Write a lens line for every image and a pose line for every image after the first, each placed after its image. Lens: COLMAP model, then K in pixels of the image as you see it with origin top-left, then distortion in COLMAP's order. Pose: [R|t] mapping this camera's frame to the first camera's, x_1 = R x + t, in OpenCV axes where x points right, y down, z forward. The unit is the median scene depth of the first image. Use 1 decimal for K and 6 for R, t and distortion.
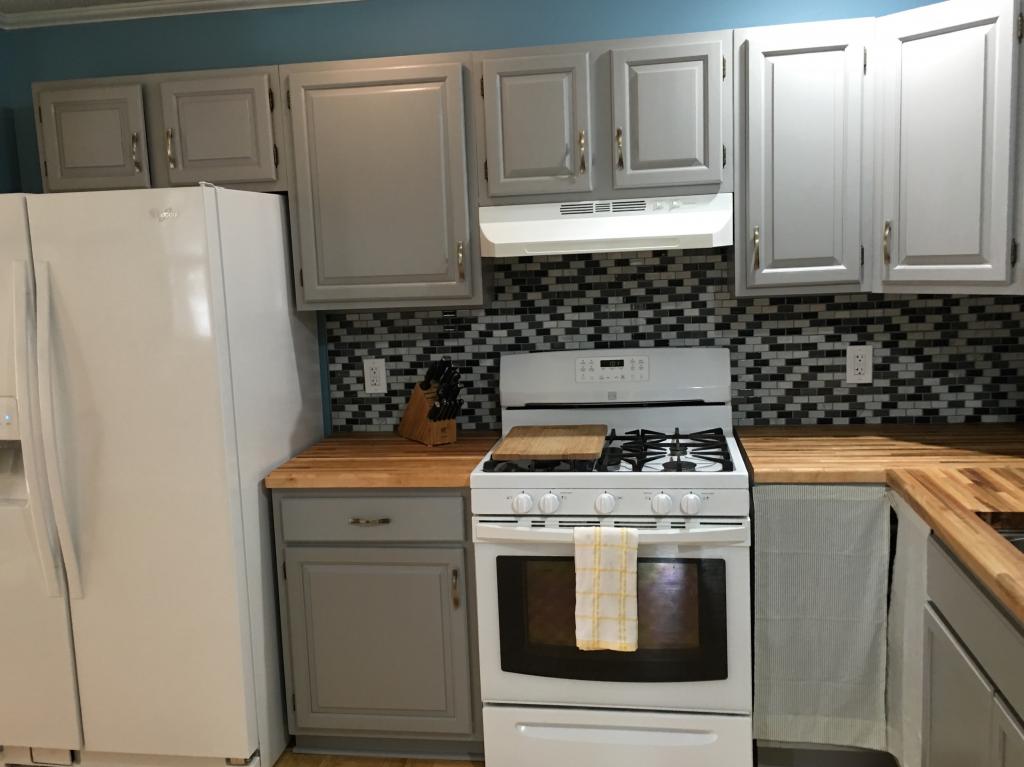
lens RADIAL K [[870.5, 0, 514.6], [0, 870.5, 379.6], [0, 0, 1]] dist [0.054307, -0.066987]
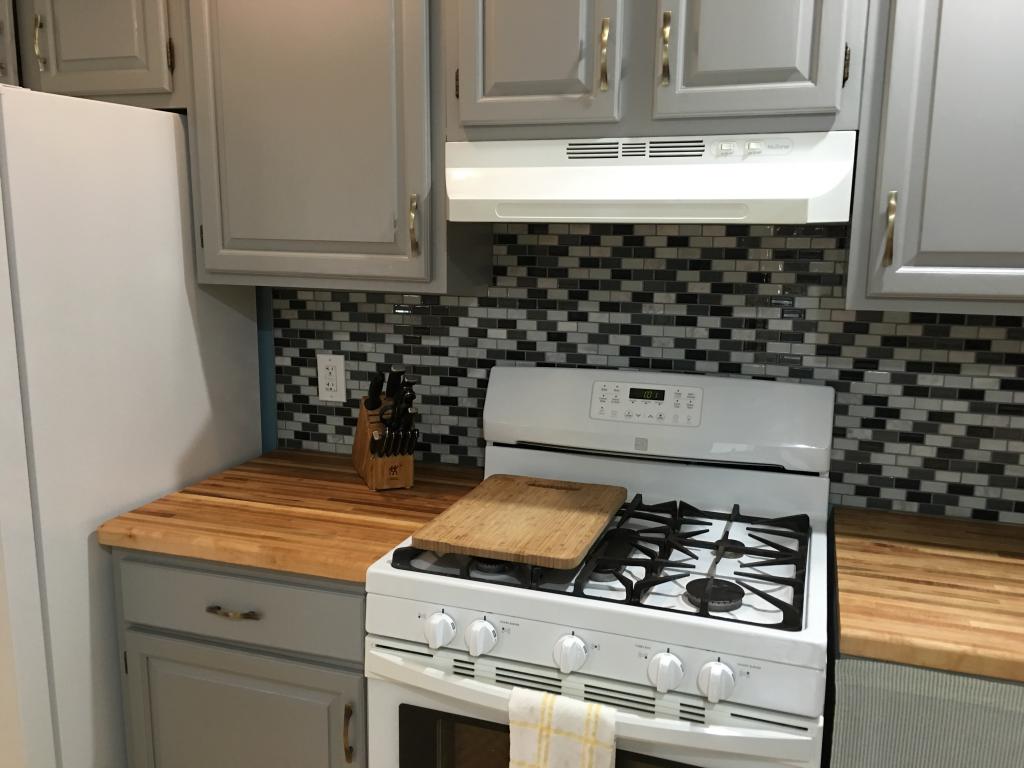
lens RADIAL K [[870.5, 0, 508.5], [0, 870.5, 387.8], [0, 0, 1]] dist [0.054307, -0.066987]
pose [[0.984462, 0.083453, -0.154502, 0.112145], [-0.076460, 0.995784, 0.050676, -0.049682], [0.158079, -0.038076, 0.986692, 0.339950]]
